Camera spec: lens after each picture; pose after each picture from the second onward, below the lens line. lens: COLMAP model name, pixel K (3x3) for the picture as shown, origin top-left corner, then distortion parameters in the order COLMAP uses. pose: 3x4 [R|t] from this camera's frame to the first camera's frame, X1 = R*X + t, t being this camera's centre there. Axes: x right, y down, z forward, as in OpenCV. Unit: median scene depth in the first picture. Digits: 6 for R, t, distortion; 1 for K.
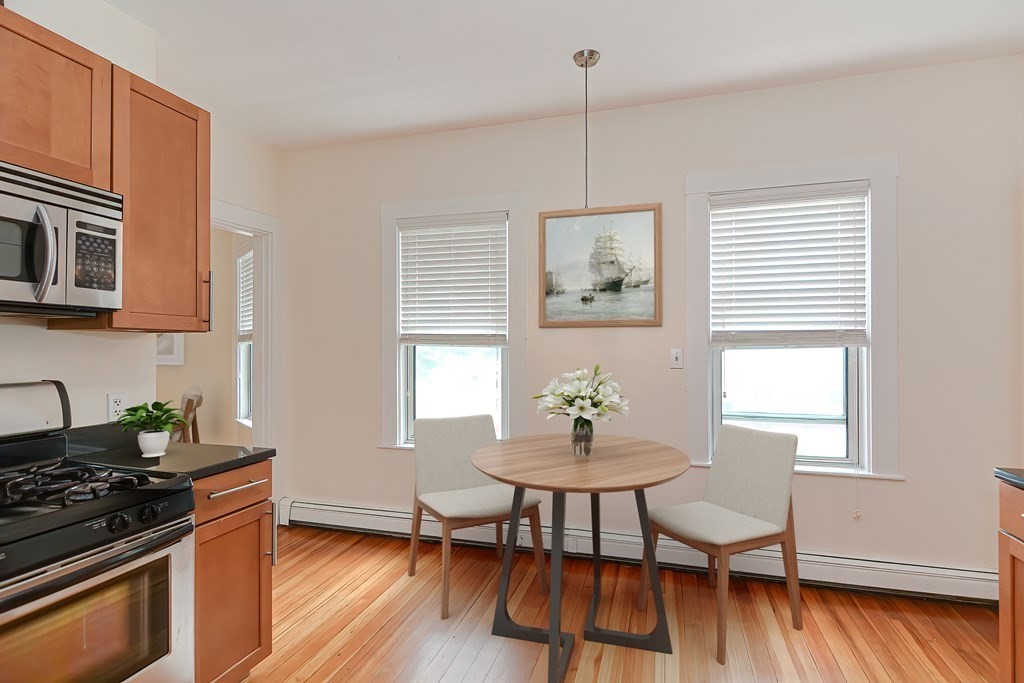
lens RADIAL K [[496.6, 0, 493.5], [0, 496.6, 335.9], [0, 0, 1]] dist [0.000782, -0.000090]
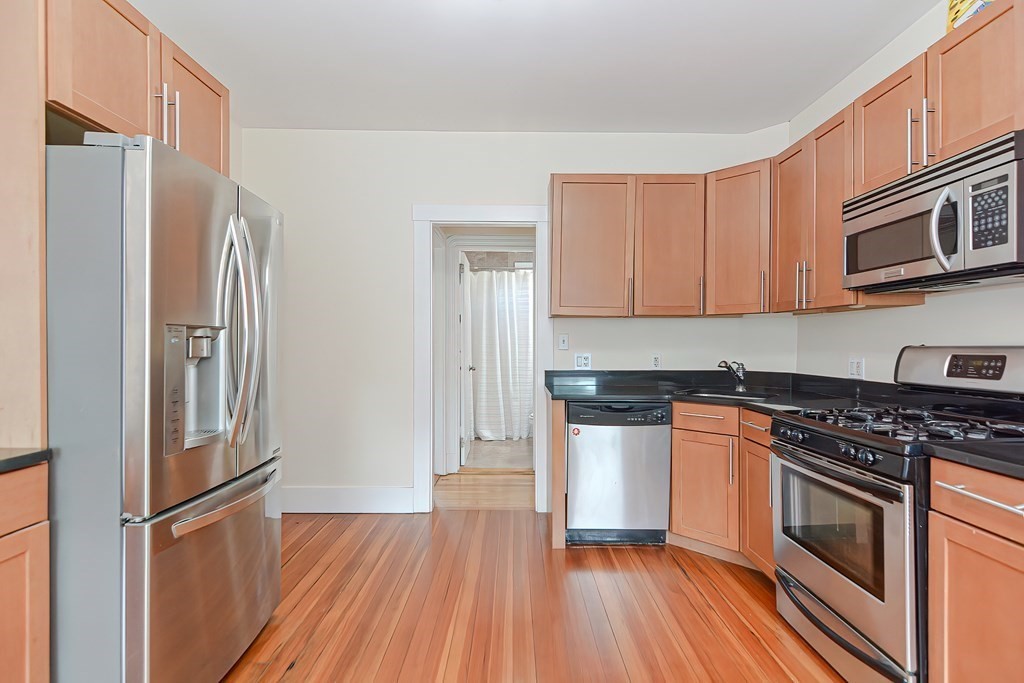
lens RADIAL K [[494.1, 0, 525.3], [0, 494.1, 340.8], [0, 0, 1]] dist [0.003151, -0.000920]
pose [[-0.934789, 0.003684, -0.355185, 0.357542], [0.013009, 0.999630, -0.023868, 0.093473], [0.354966, -0.026932, -0.934491, 1.494359]]
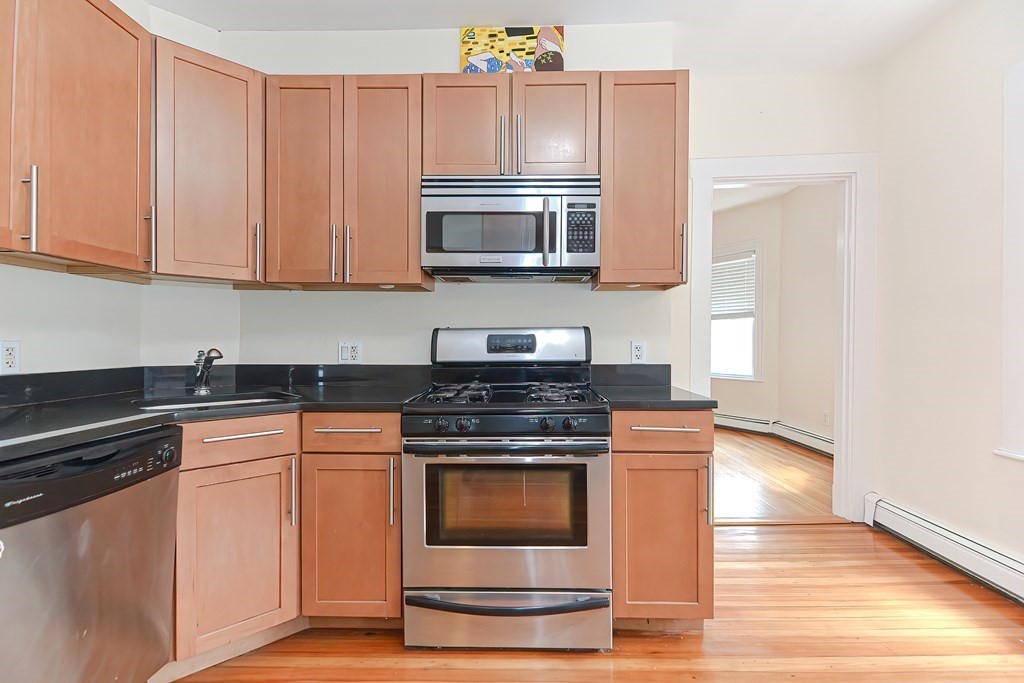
lens RADIAL K [[494.1, 0, 525.3], [0, 494.1, 340.8], [0, 0, 1]] dist [0.003151, -0.000920]
pose [[0.306081, 0.009888, -0.951954, 0.372654], [0.018165, 0.999703, 0.016224, 0.107842], [0.951832, -0.022258, 0.305810, 0.436760]]
